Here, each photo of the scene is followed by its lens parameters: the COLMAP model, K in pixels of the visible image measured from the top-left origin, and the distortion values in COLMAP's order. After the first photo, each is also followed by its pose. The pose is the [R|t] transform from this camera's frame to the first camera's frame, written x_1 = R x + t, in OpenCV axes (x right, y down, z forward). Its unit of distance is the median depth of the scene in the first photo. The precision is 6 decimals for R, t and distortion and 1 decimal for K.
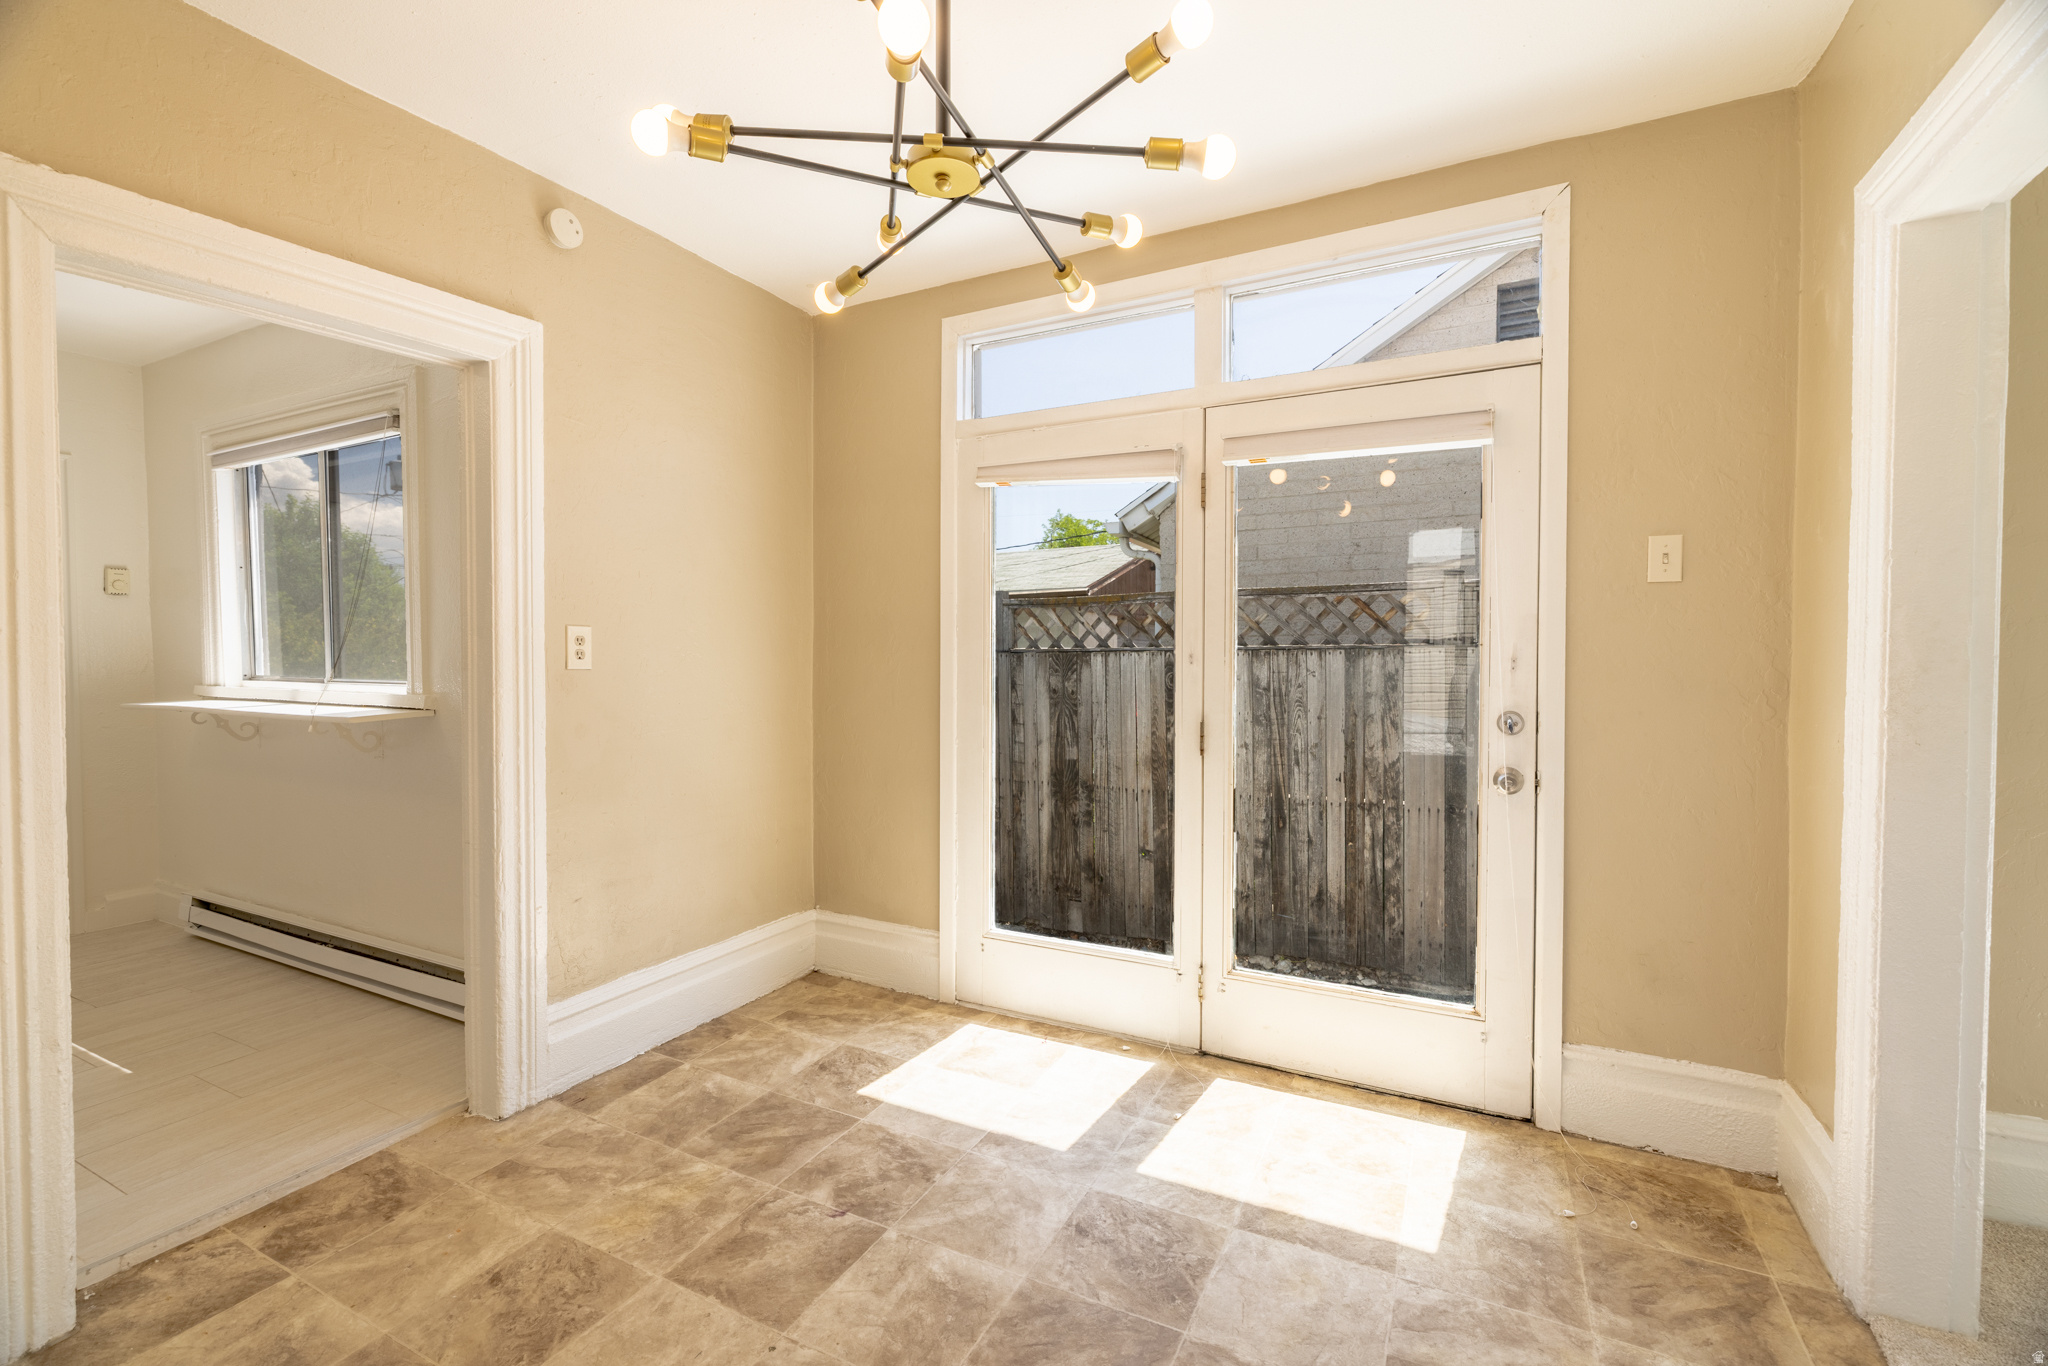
lens RADIAL K [[886.5, 0, 1022.0], [0, 886.5, 678.6], [0, 0, 1]] dist [0.001406, 0.000251]
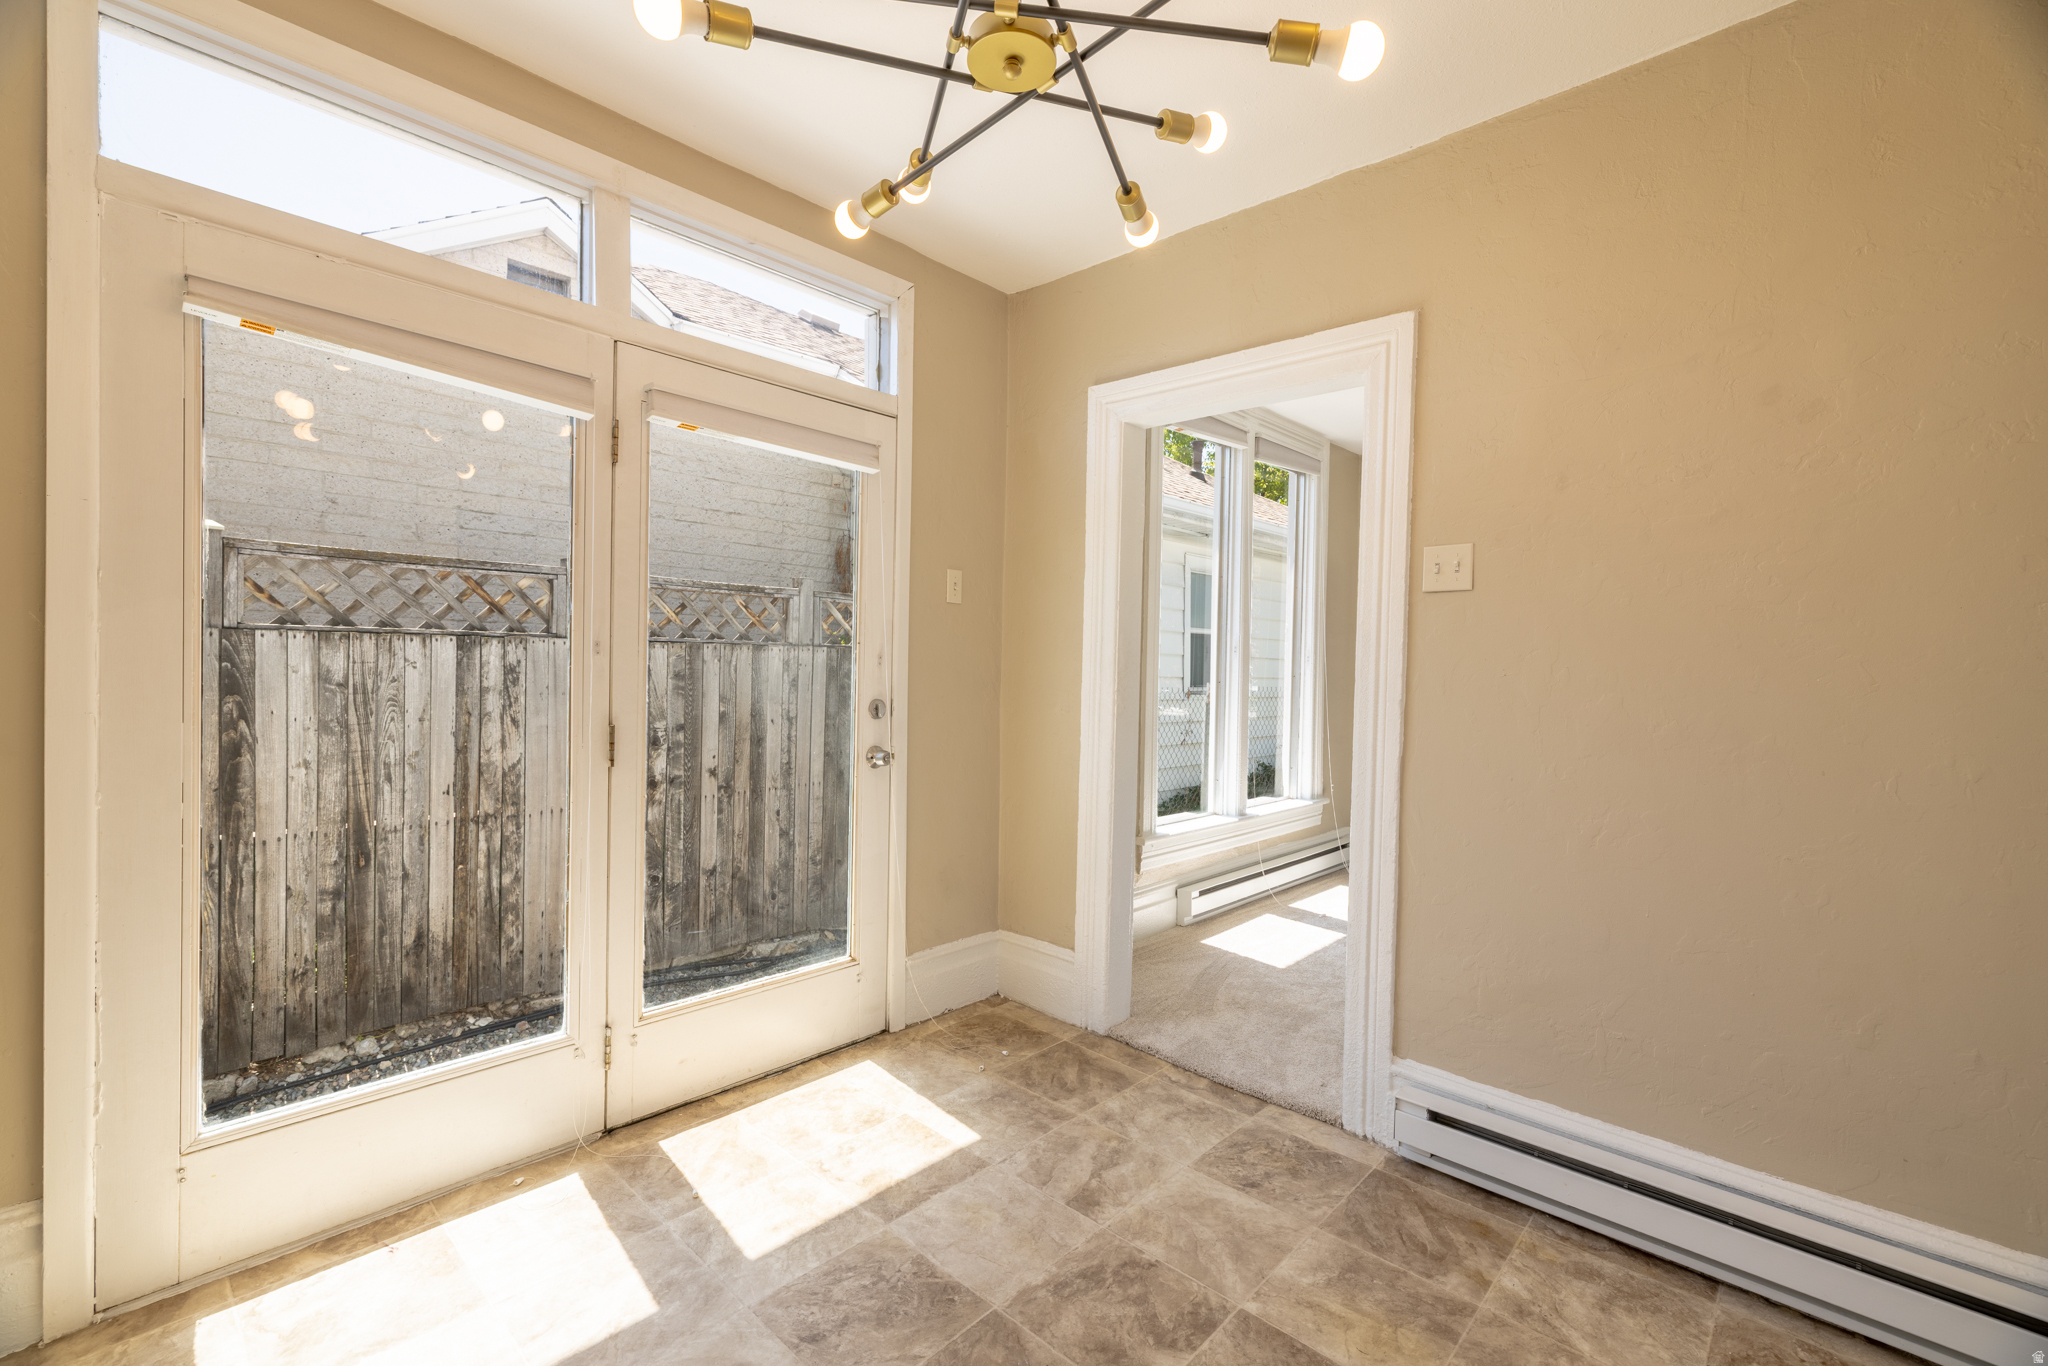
lens RADIAL K [[886.5, 0, 1022.0], [0, 886.5, 678.6], [0, 0, 1]] dist [0.001406, 0.000251]
pose [[0.265254, -0.007756, 0.964147, -0.426776], [-0.002382, 0.999959, 0.008700, -0.001621], [-0.964176, -0.004605, 0.265225, 0.374495]]
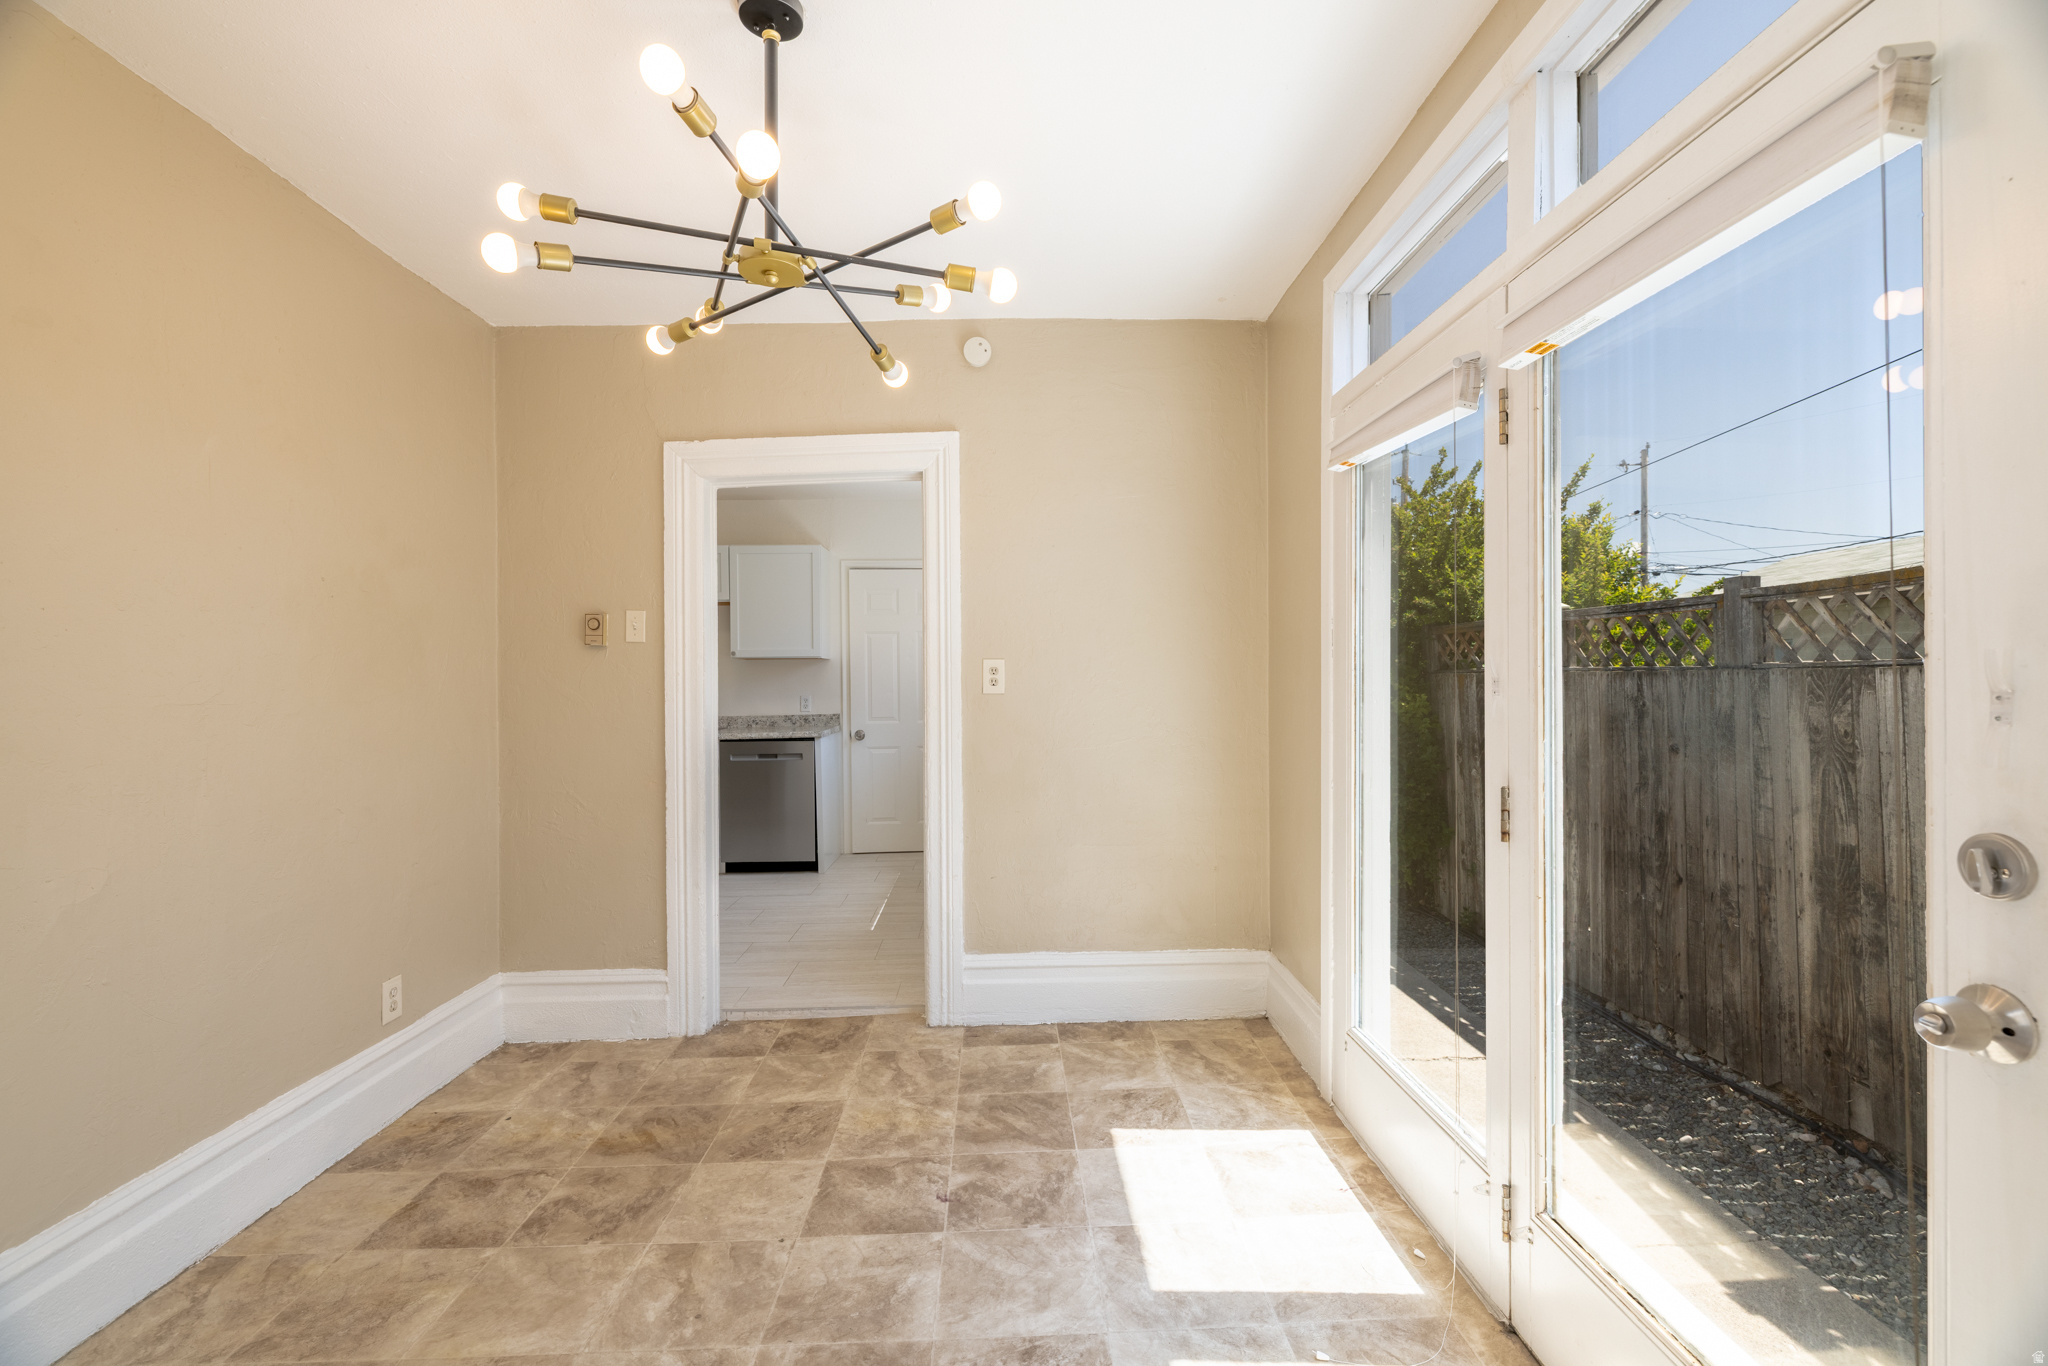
lens RADIAL K [[885.5, 0, 1021.4], [0, 885.5, 676.9], [0, 0, 1]] dist [-0.001147, -0.000183]
pose [[0.483815, -0.007608, -0.875137, 0.517626], [-0.010615, 0.999838, -0.014560, -0.013846], [0.875106, 0.016334, 0.483656, 0.357630]]
